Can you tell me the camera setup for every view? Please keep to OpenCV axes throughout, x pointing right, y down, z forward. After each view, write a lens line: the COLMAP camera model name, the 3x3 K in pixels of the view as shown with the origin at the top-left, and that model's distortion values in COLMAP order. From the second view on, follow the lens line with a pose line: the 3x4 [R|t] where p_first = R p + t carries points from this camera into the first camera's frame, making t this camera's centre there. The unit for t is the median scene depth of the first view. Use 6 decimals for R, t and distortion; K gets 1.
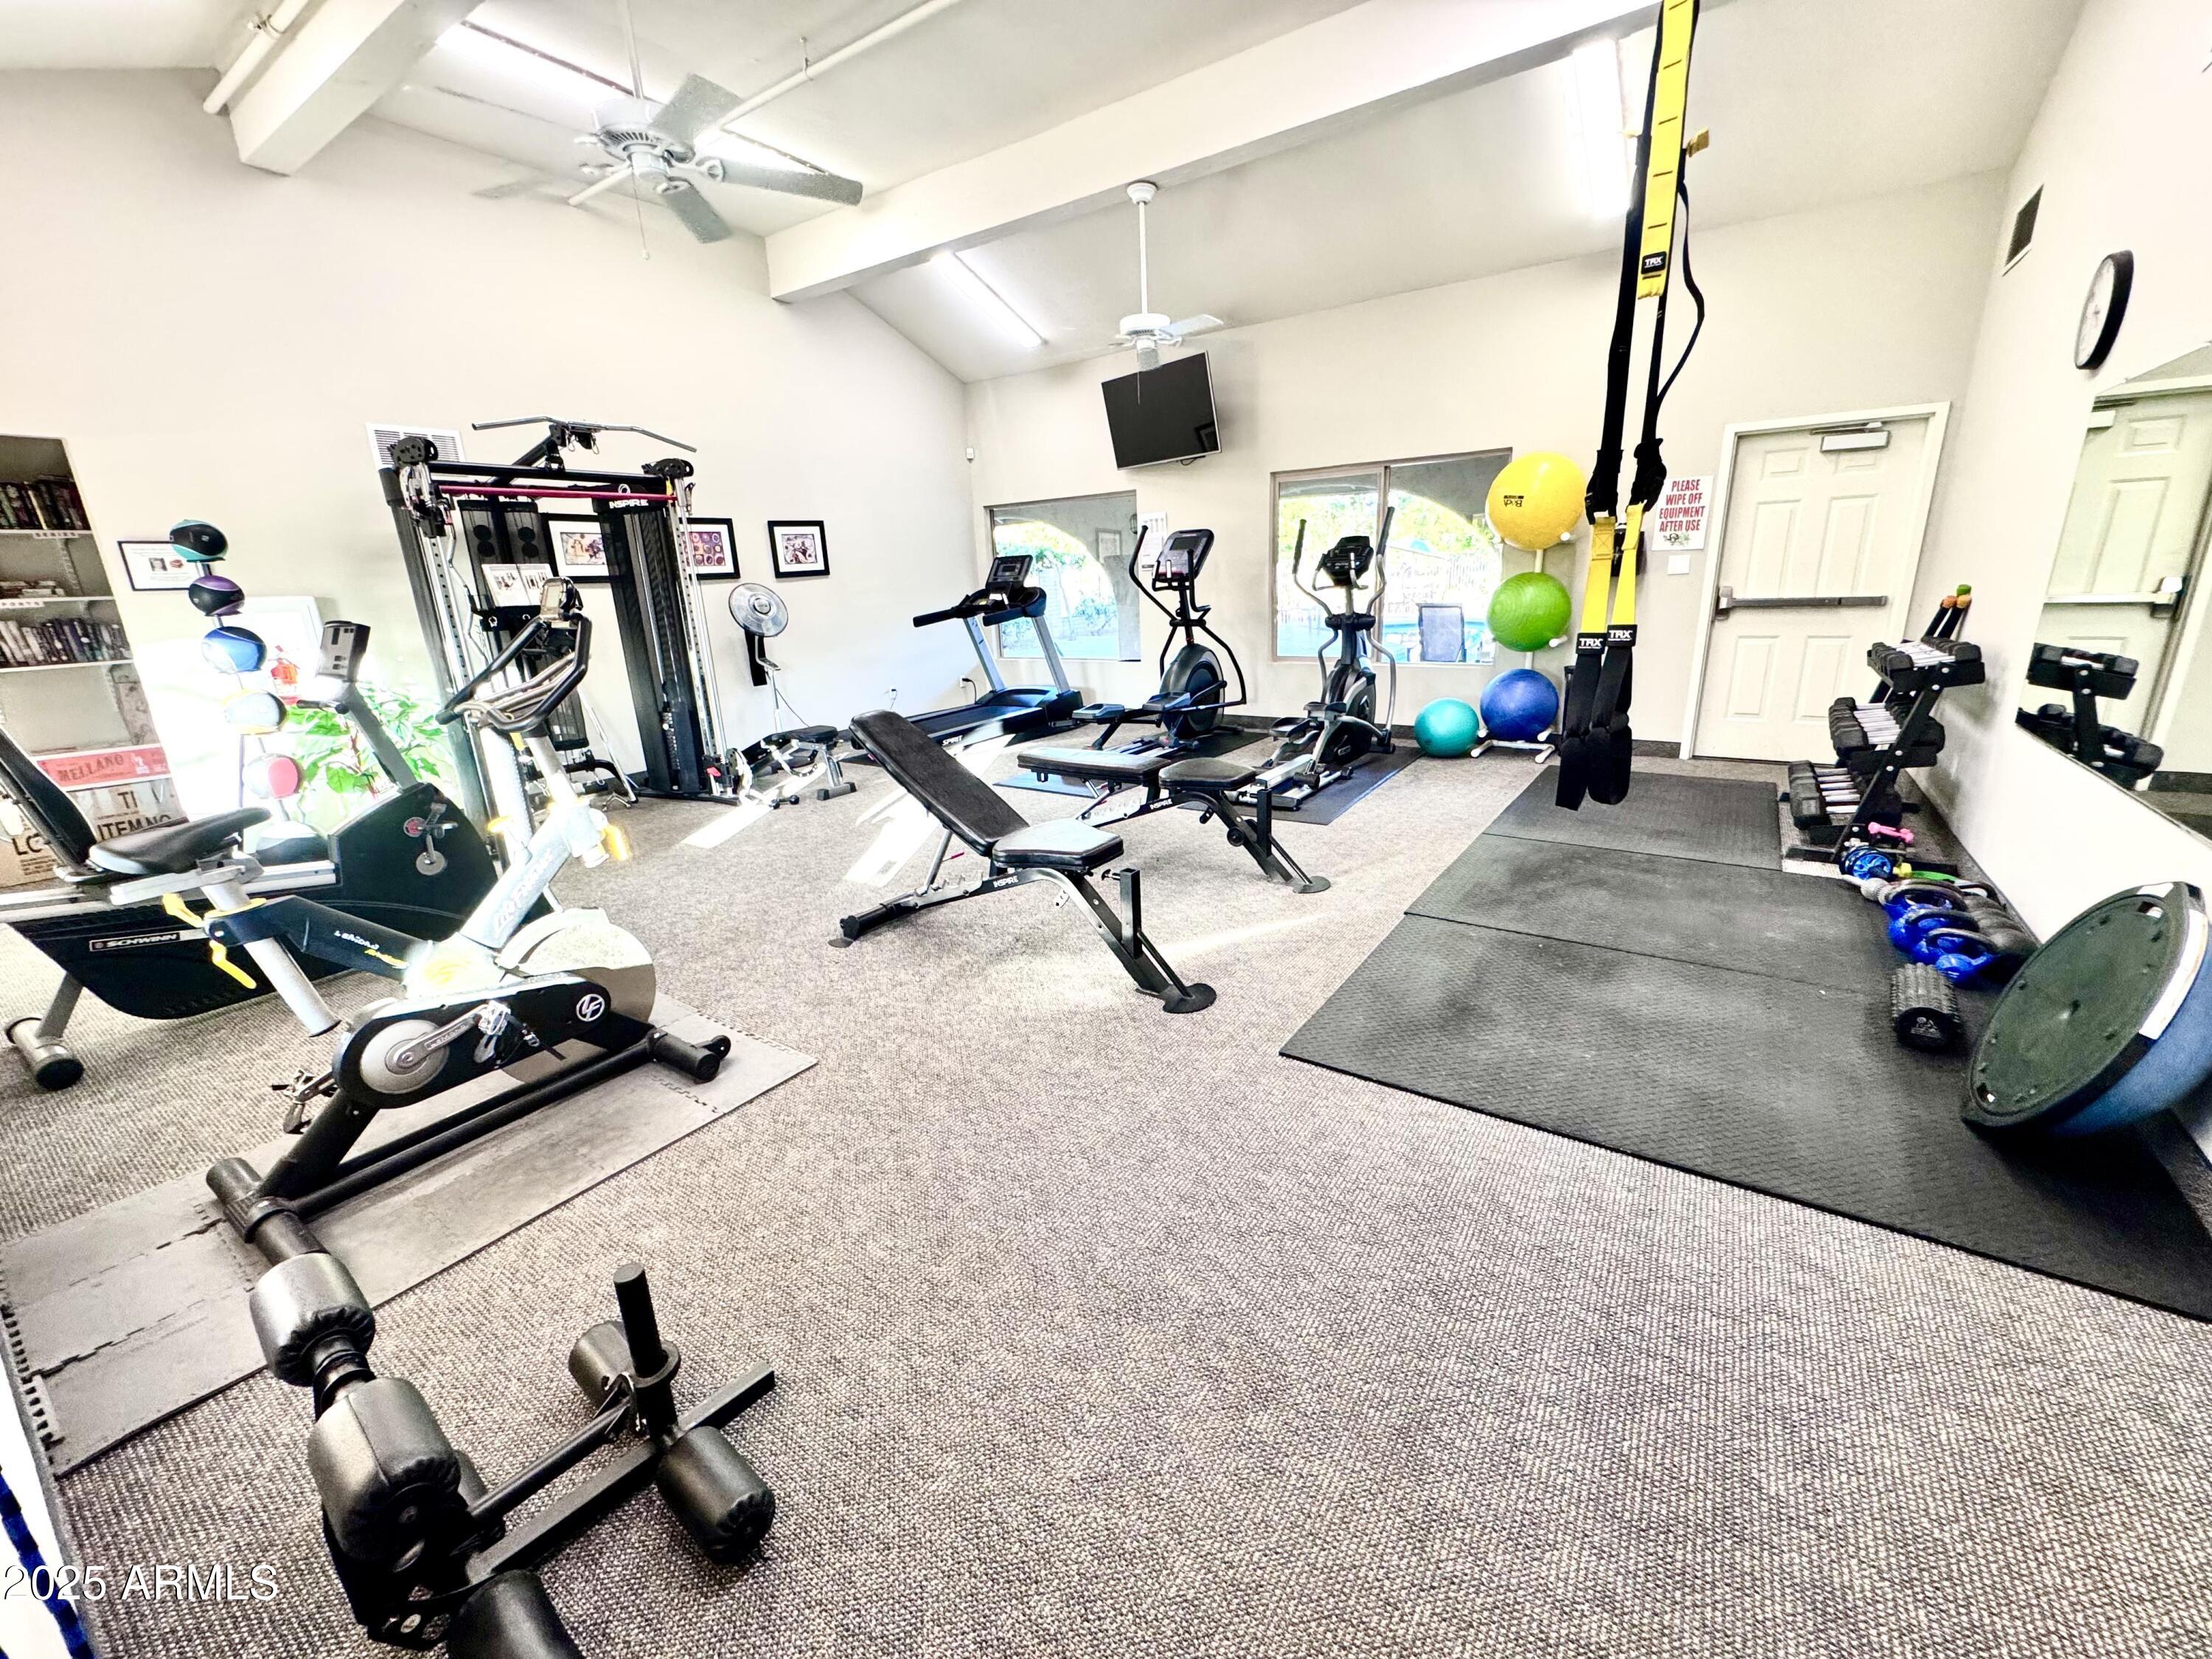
lens RADIAL K [[876.5, 0, 1100.3], [0, 876.5, 826.8], [0, 0, 1]] dist [0.034137, -0.000105]
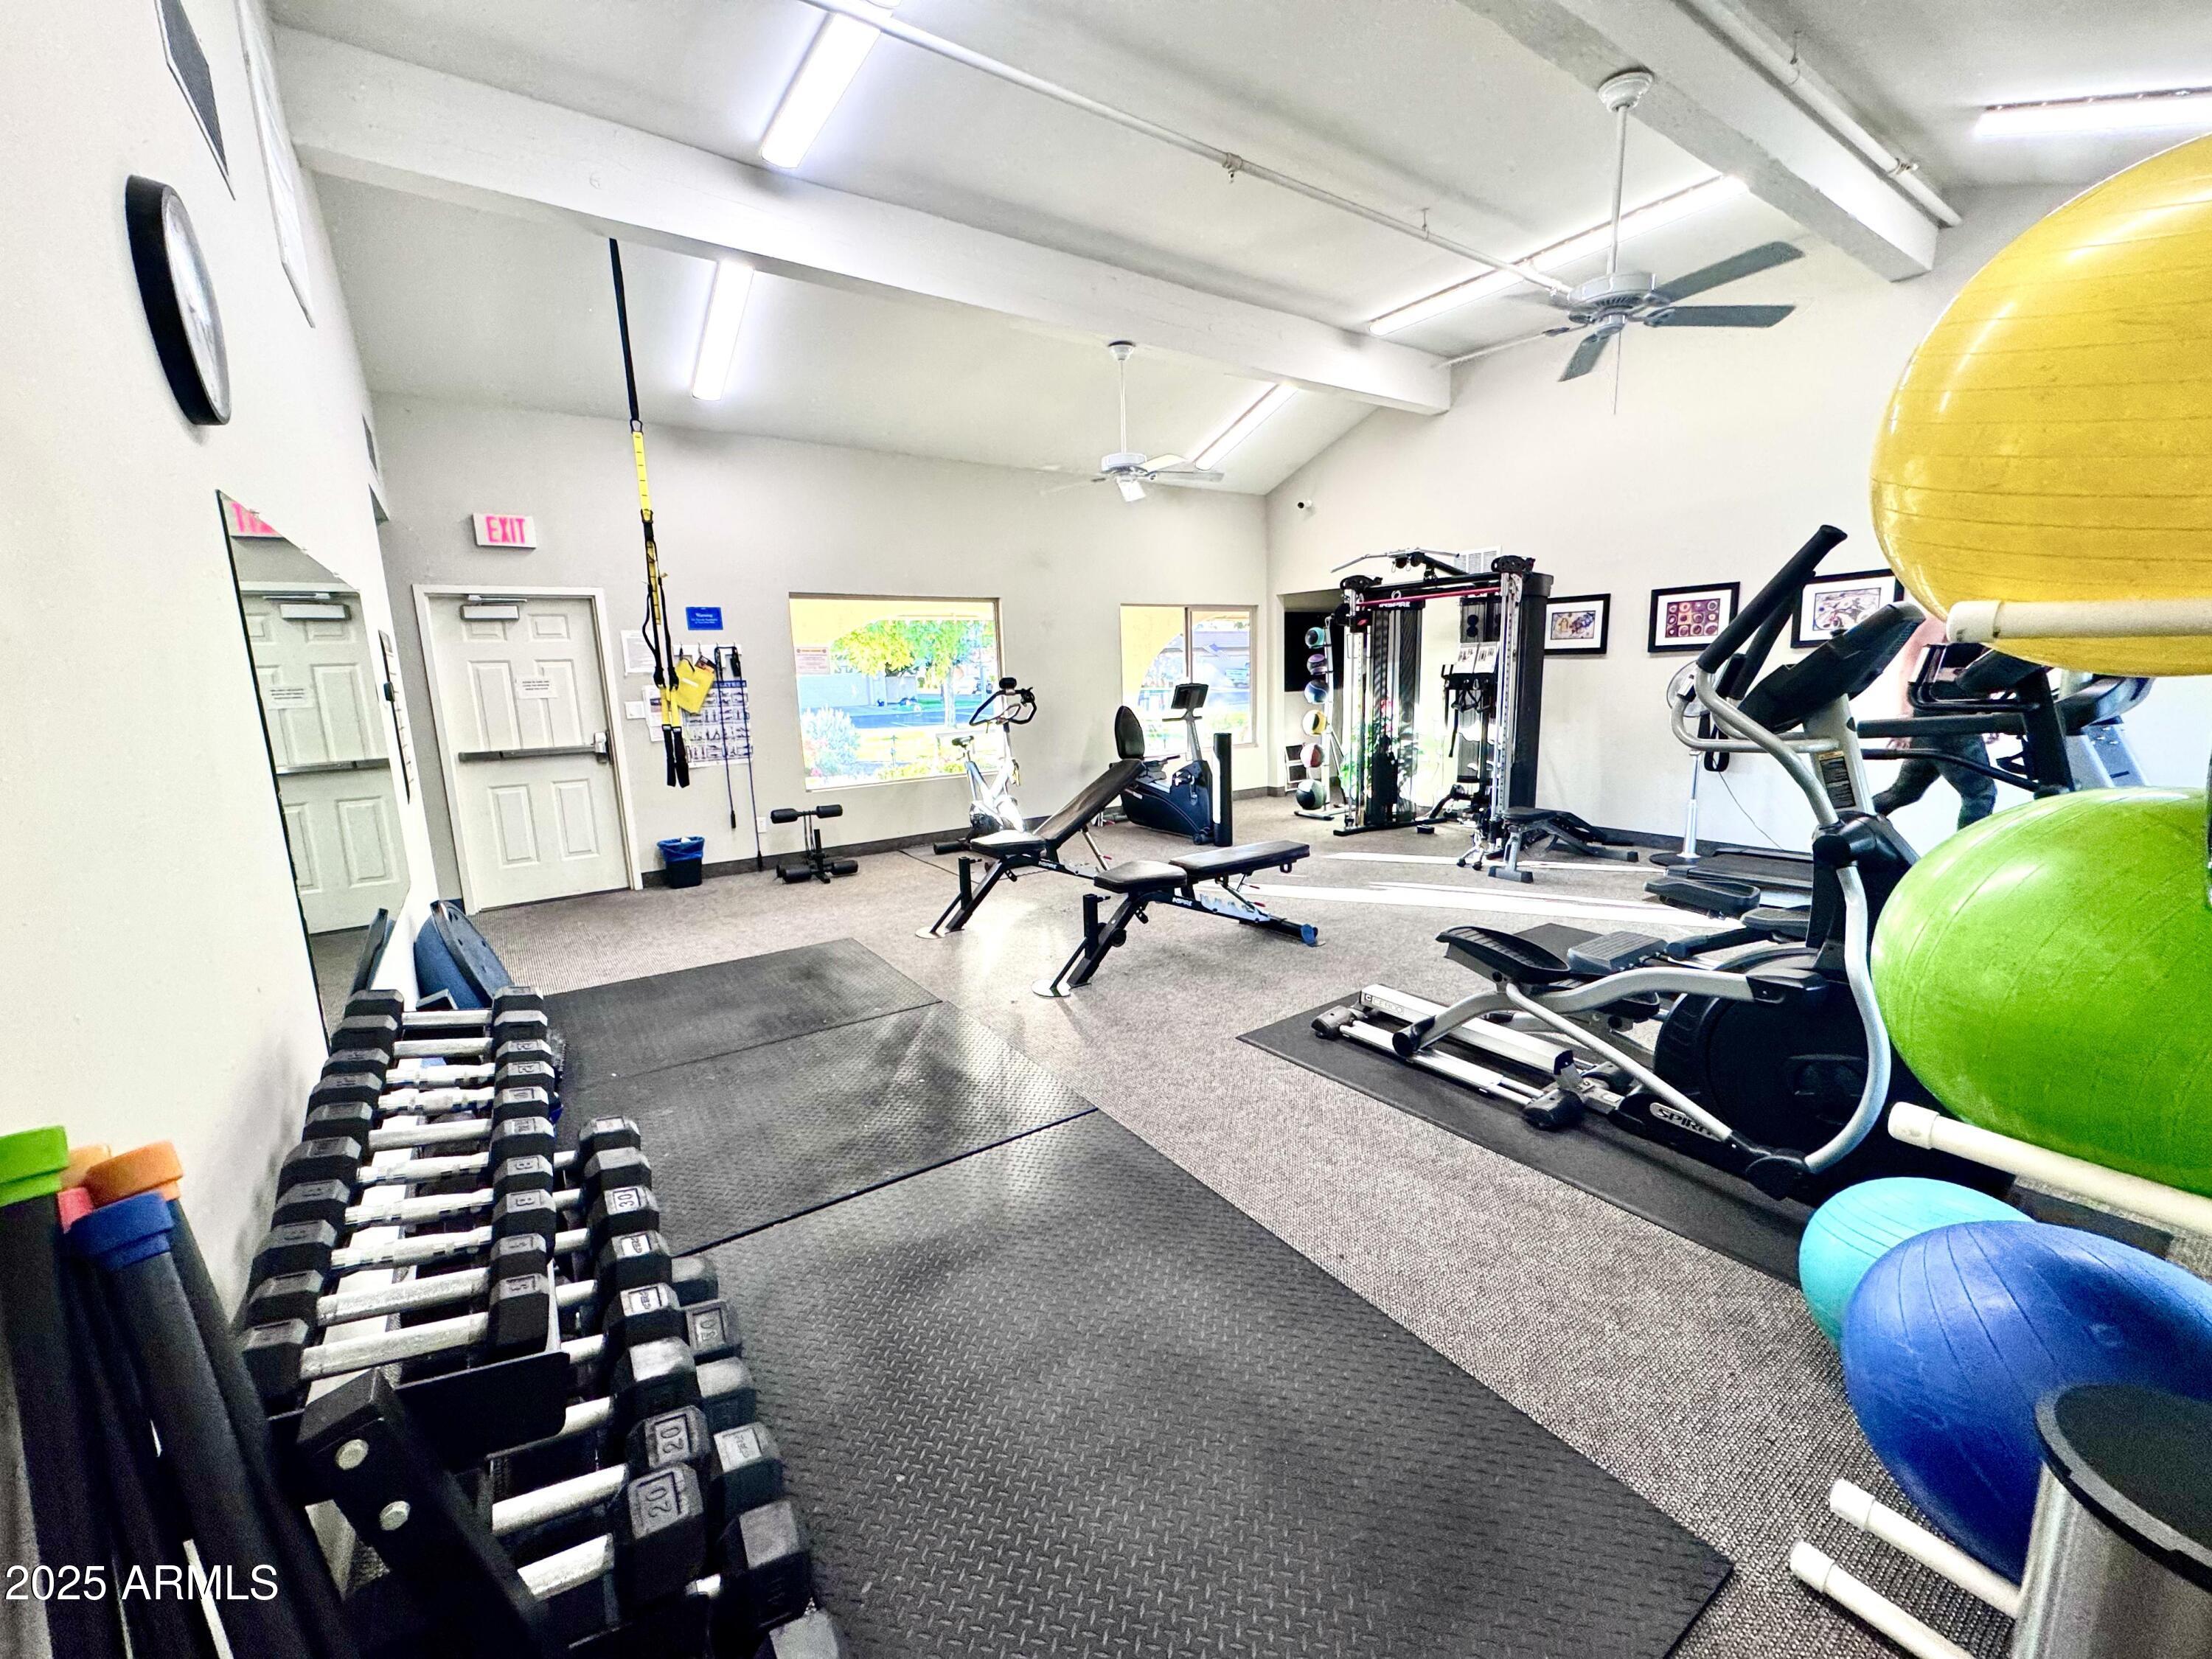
lens RADIAL K [[876.5, 0, 1100.3], [0, 876.5, 826.8], [0, 0, 1]] dist [0.034137, -0.000105]
pose [[-0.360105, 0.212563, -0.908373, 1.166084], [-0.209960, 0.930250, 0.300917, -0.453848], [0.908978, 0.299083, -0.290358, 1.353446]]
